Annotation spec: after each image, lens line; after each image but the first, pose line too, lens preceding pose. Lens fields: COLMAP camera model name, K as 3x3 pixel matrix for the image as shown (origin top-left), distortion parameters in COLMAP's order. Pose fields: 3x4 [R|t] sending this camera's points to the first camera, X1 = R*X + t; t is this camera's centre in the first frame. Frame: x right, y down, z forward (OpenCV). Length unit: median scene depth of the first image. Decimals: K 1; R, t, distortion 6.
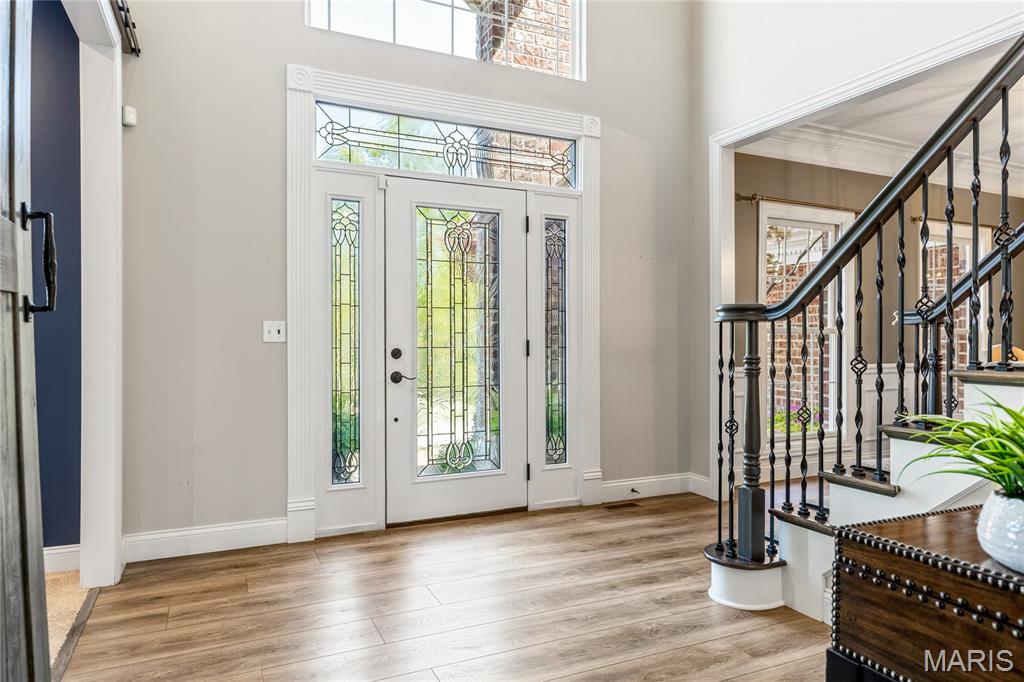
lens RADIAL K [[631.4, 0, 509.7], [0, 631.4, 342.6], [0, 0, 1]] dist [0.001537, 0.000145]
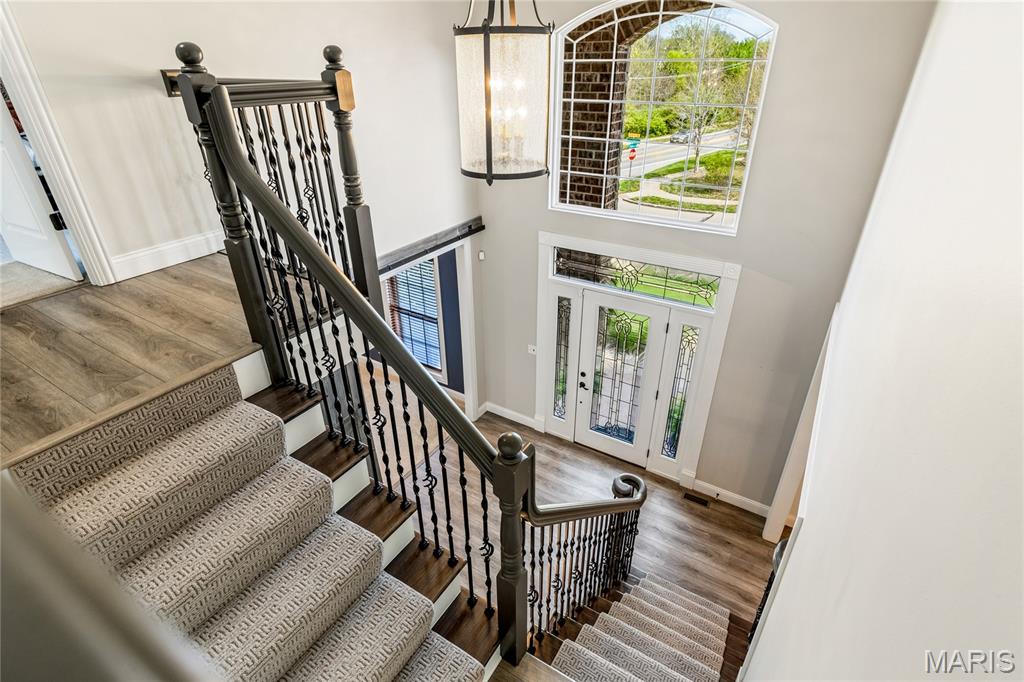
lens RADIAL K [[512.1, 0, 512.3], [0, 512.1, 339.2], [0, 0, 1]] dist [0.000790, 0.000051]
pose [[0.545190, 0.397177, -0.738254, 0.872432], [0.003366, 0.879598, 0.475705, -0.878407], [0.838306, -0.261834, 0.478211, 0.094368]]
